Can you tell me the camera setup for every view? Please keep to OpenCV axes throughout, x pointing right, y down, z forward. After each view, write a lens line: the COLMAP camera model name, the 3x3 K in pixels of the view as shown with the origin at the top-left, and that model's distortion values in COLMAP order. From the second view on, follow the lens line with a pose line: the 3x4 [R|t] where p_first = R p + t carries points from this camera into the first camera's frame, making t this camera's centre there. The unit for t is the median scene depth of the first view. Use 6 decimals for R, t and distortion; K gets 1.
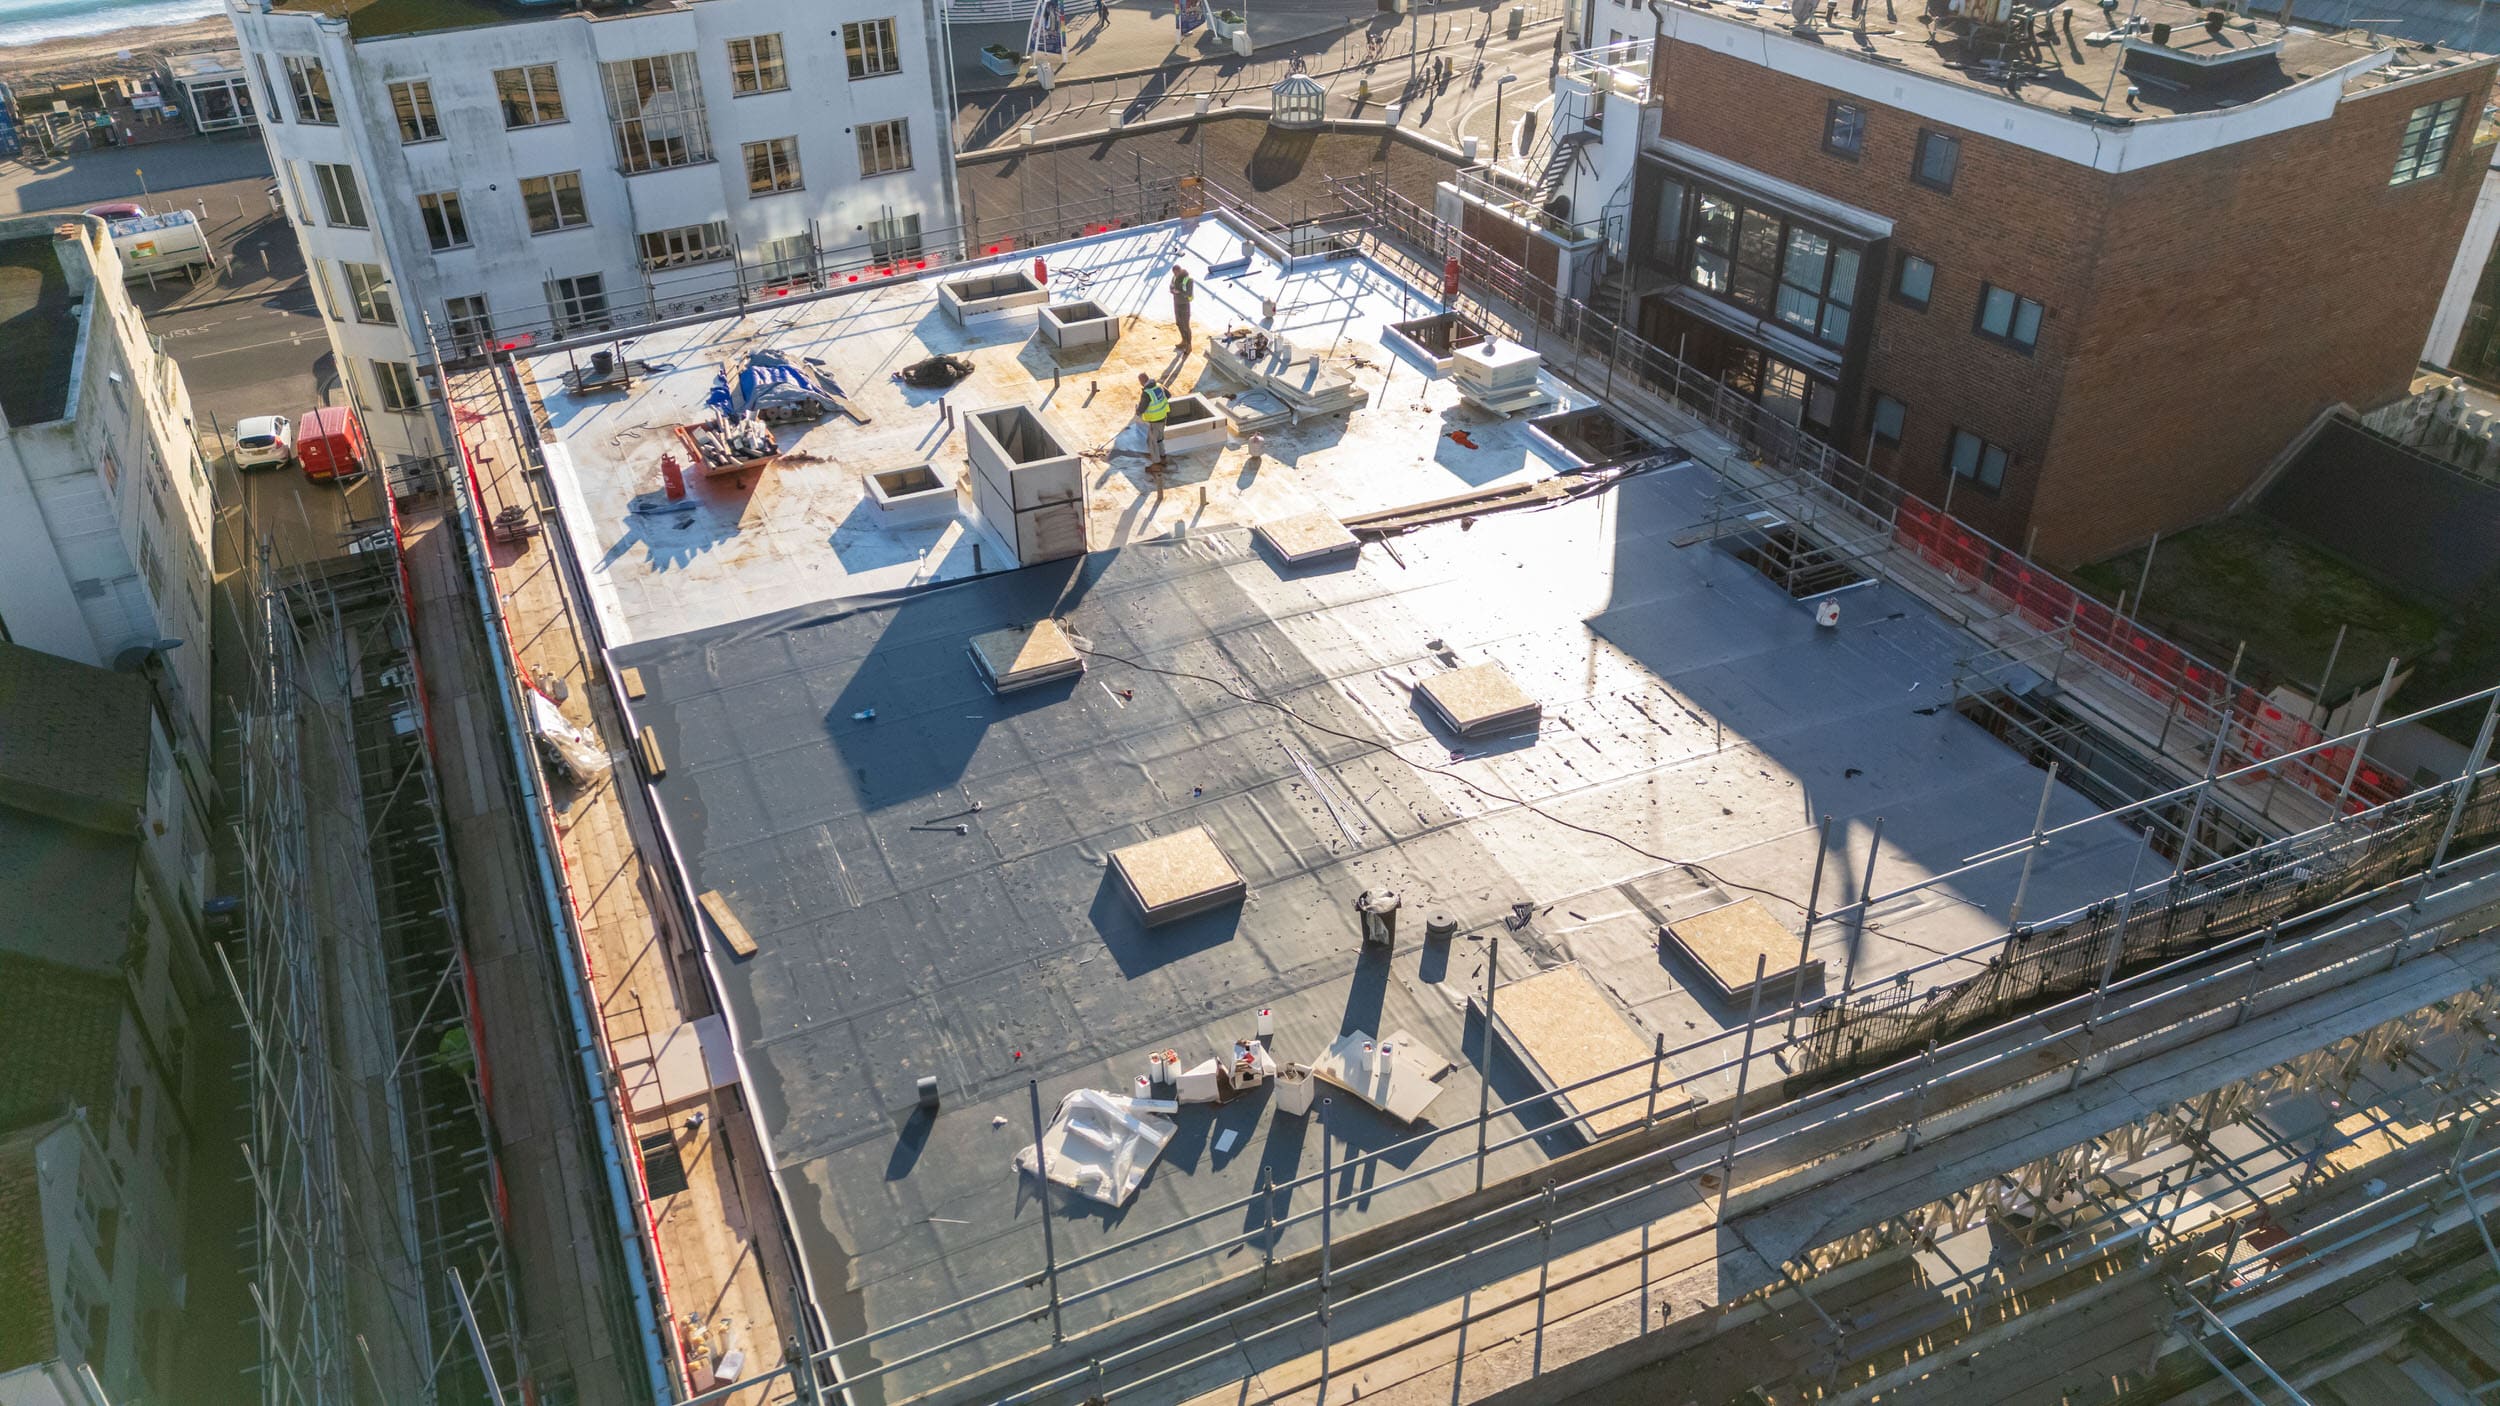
lens RADIAL K [[1838.2, 0, 1270.5], [0, 1838.2, 700.5], [0, 0, 1]] dist [0.040156, -0.002816]
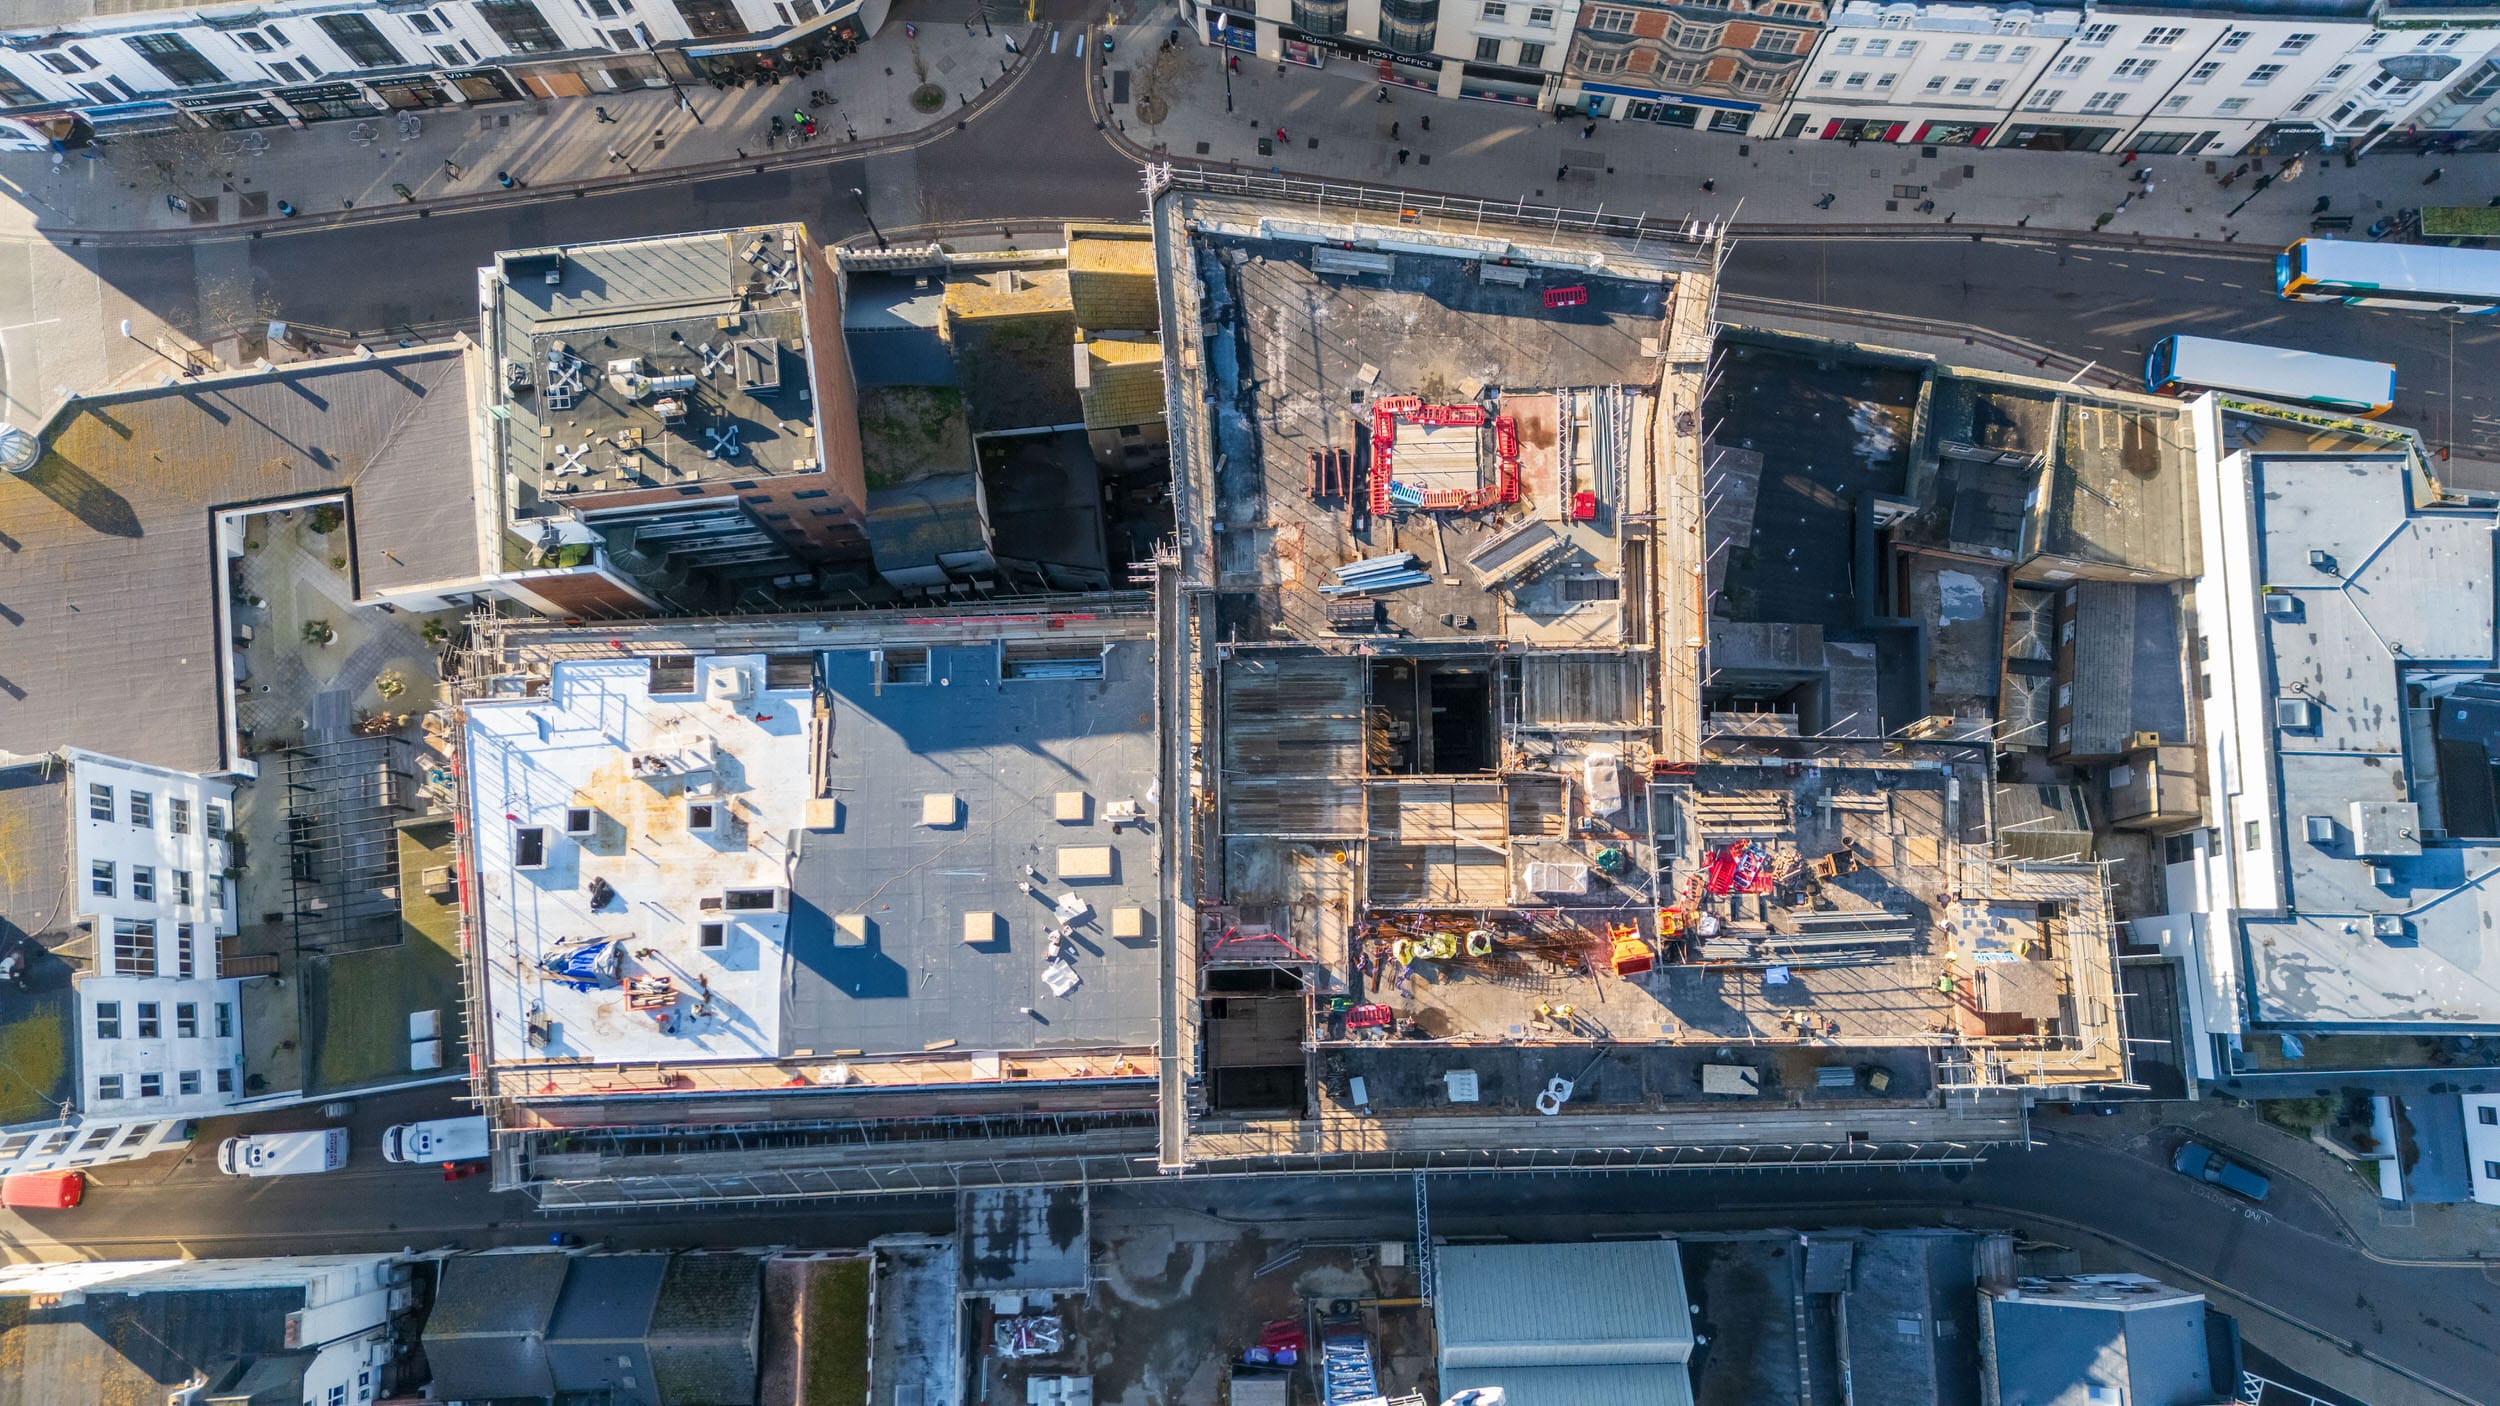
lens RADIAL K [[1838.2, 0, 1252.4], [0, 1838.2, 704.4], [0, 0, 1]] dist [0.040156, -0.002816]
pose [[0.398951, -0.904765, 0.149124, 0.014618], [0.512843, 0.354969, 0.781658, -1.950801], [-0.760152, -0.235366, 0.605617, -1.123564]]
